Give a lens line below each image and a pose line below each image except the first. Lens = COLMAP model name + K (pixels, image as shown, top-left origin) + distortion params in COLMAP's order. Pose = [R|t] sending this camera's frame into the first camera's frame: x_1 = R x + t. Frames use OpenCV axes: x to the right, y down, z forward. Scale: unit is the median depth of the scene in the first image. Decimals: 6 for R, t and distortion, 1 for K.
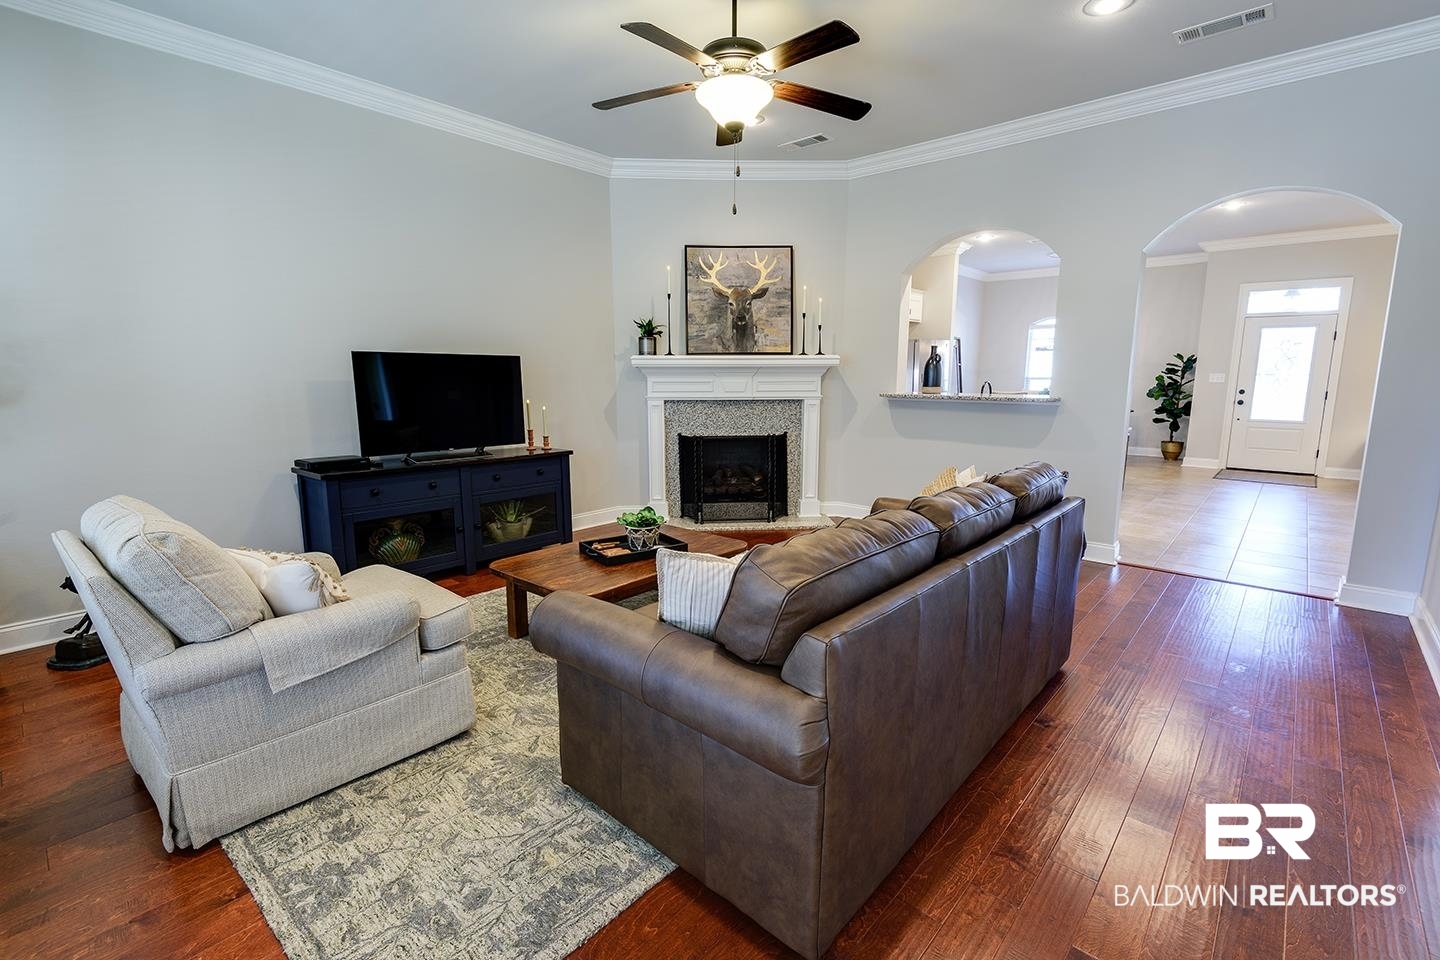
lens RADIAL K [[656.1, 0, 730.6], [0, 656.1, 480.6], [0, 0, 1]] dist [0.039504, -0.028971]
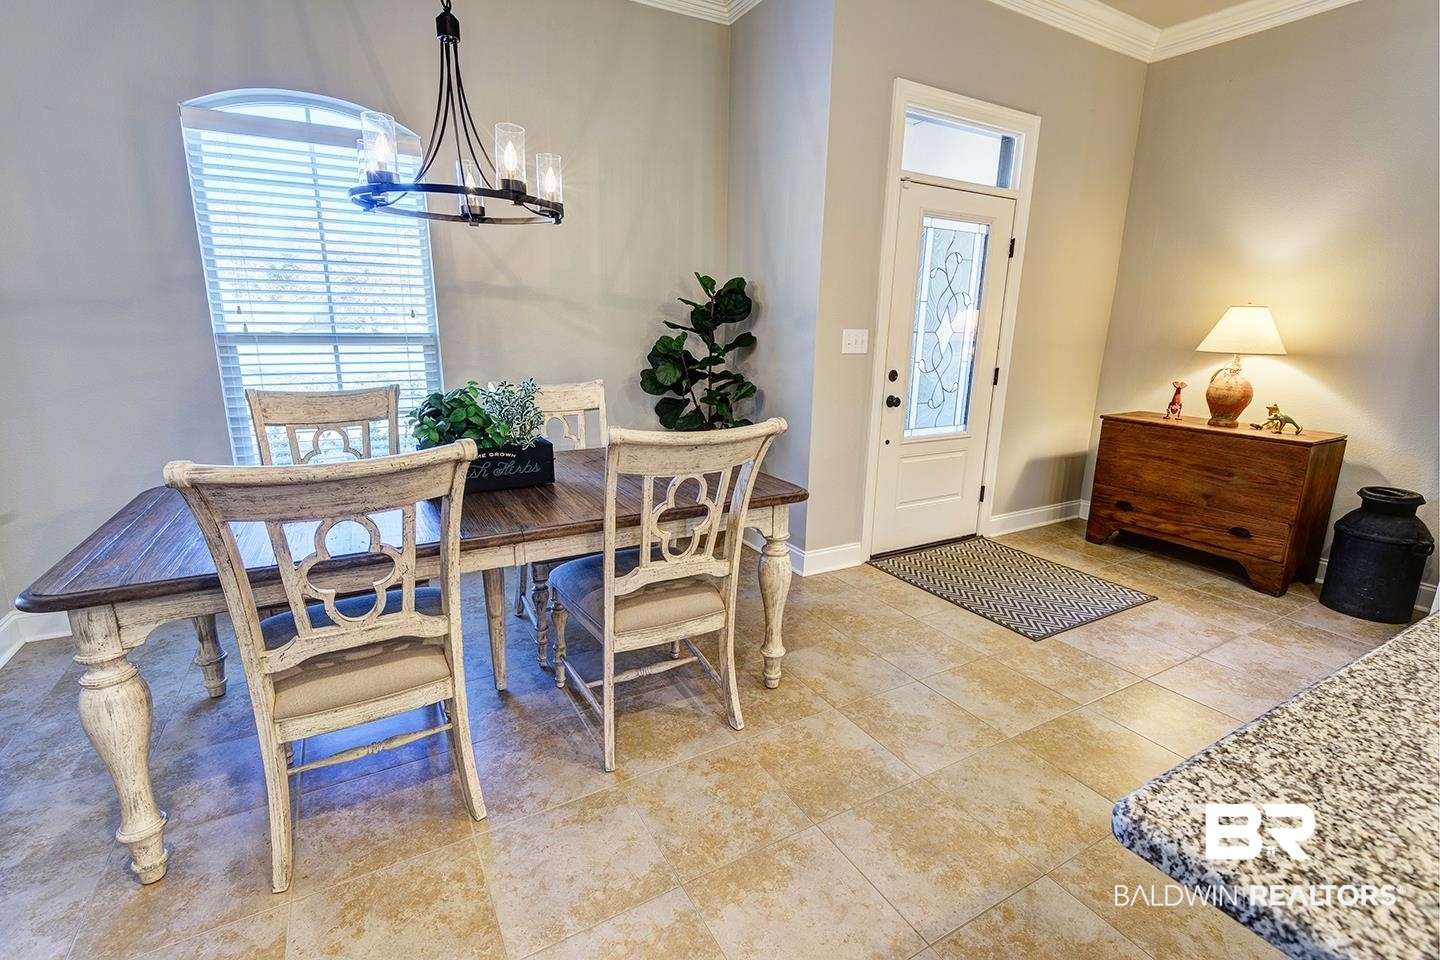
lens RADIAL K [[650.9, 0, 719.2], [0, 650.9, 483.5], [0, 0, 1]] dist [0.028267, -0.021609]
pose [[0.332629, -0.219162, 0.917238, 0.552034], [0.135165, 0.973659, 0.183626, -0.245604], [-0.933321, 0.062899, 0.353490, 1.507105]]
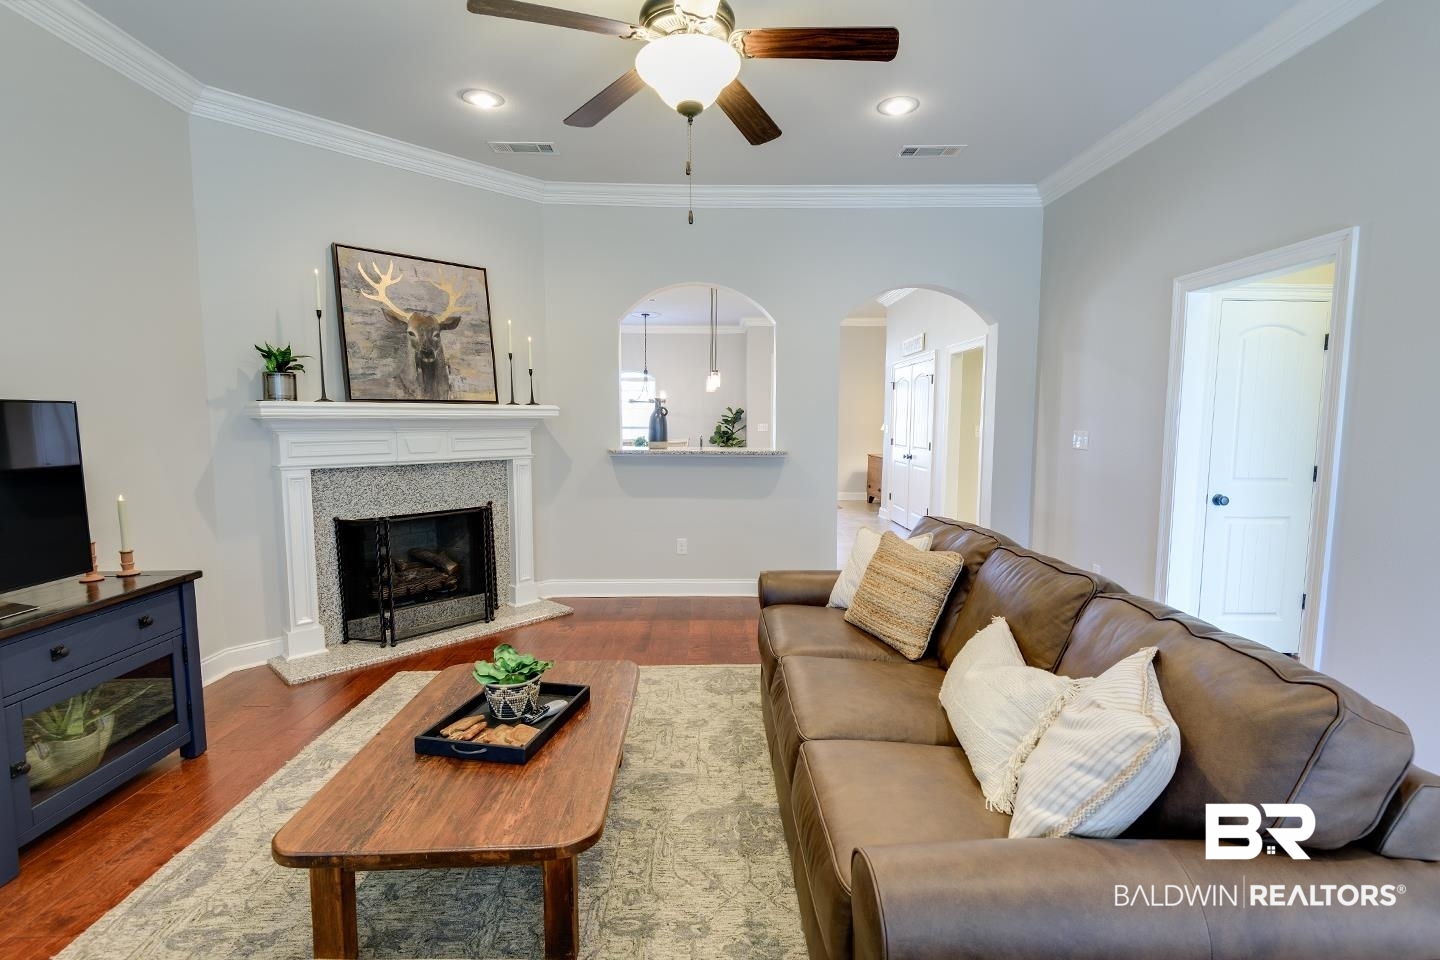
lens RADIAL K [[656.1, 0, 730.6], [0, 656.1, 480.6], [0, 0, 1]] dist [0.039504, -0.028971]
pose [[0.728064, -0.063871, 0.682527, -0.251642], [0.110864, 0.993514, -0.025287, -0.049128], [-0.676485, 0.094078, 0.730422, 0.241781]]
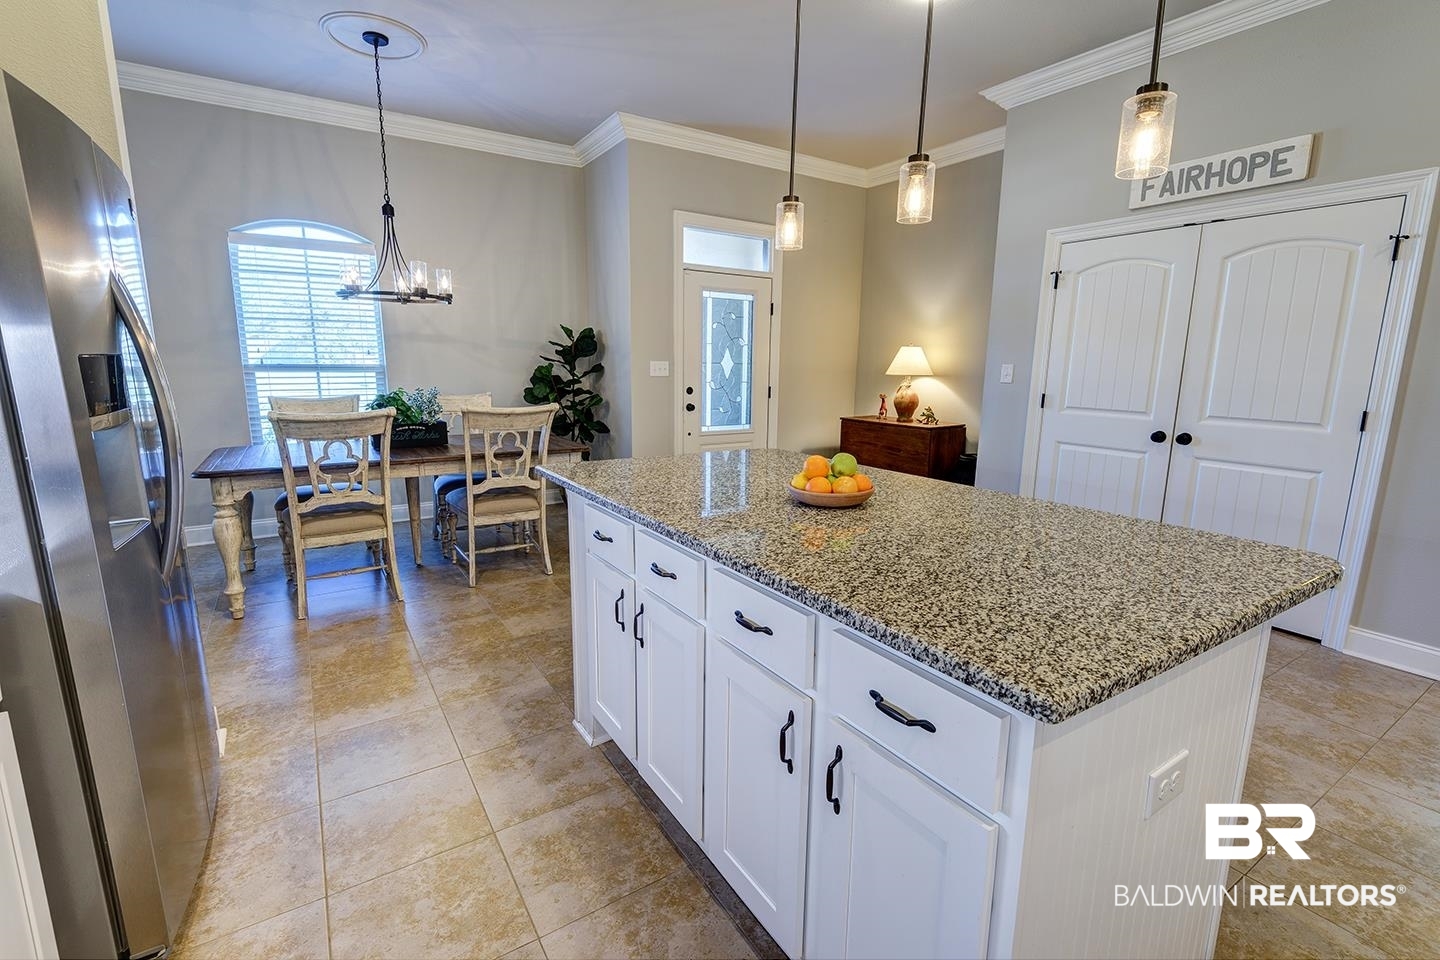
lens RADIAL K [[650.9, 0, 719.2], [0, 650.9, 483.5], [0, 0, 1]] dist [0.028267, -0.021609]
pose [[0.279497, -0.176126, 0.943855, 0.282567], [0.142881, 0.979716, 0.140507, -0.203472], [-0.949456, 0.095588, 0.298992, 1.249568]]
